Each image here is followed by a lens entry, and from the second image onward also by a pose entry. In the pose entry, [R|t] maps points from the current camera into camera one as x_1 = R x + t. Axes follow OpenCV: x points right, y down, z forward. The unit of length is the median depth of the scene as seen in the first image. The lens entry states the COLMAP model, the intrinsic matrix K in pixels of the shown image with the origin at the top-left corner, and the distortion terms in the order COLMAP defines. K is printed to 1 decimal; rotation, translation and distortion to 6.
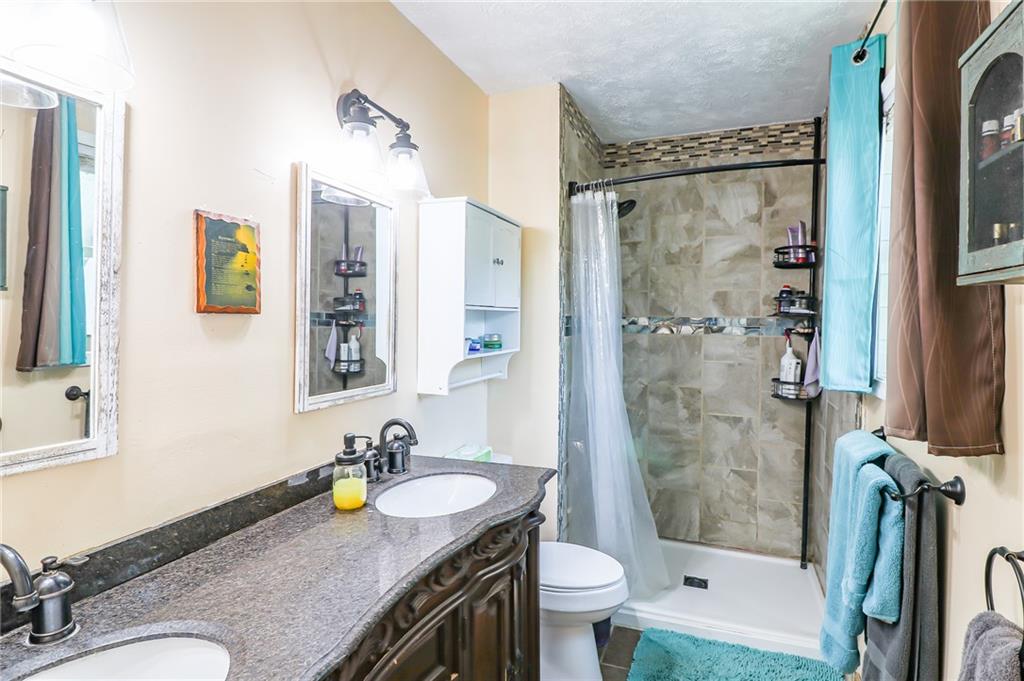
lens RADIAL K [[529.7, 0, 515.6], [0, 529.7, 333.7], [0, 0, 1]] dist [0.000082, -0.014377]
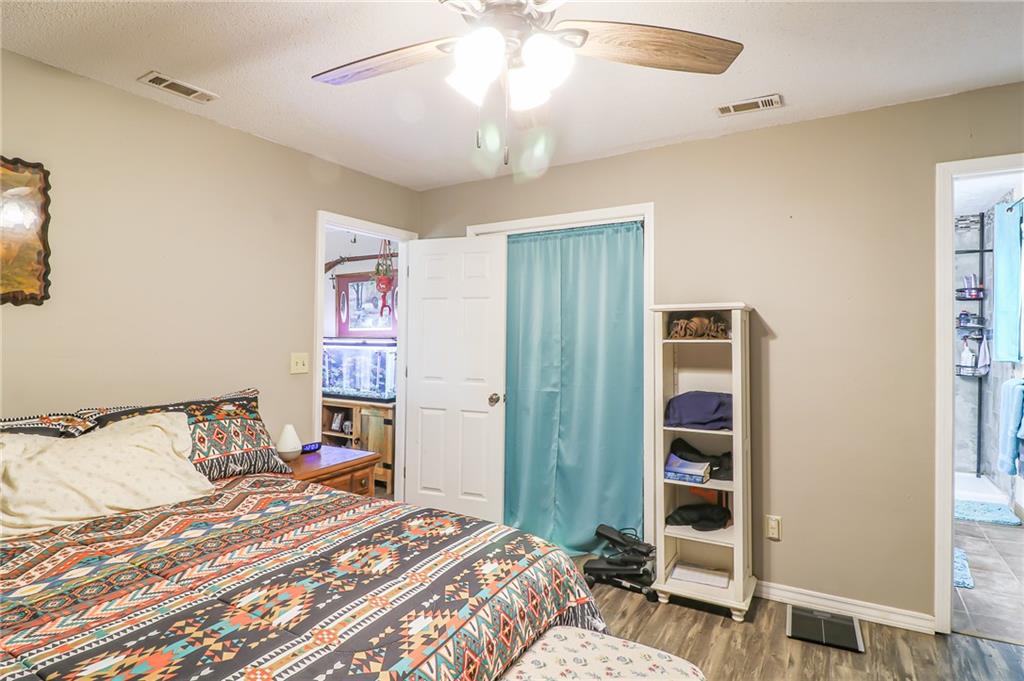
lens RADIAL K [[529.7, 0, 519.5], [0, 529.7, 325.1], [0, 0, 1]] dist [0.000082, -0.014377]
pose [[0.984571, 0.000742, -0.174986, -0.610341], [-0.007173, 0.999322, -0.036122, 0.028224], [0.174840, 0.036820, 0.983908, -0.929610]]
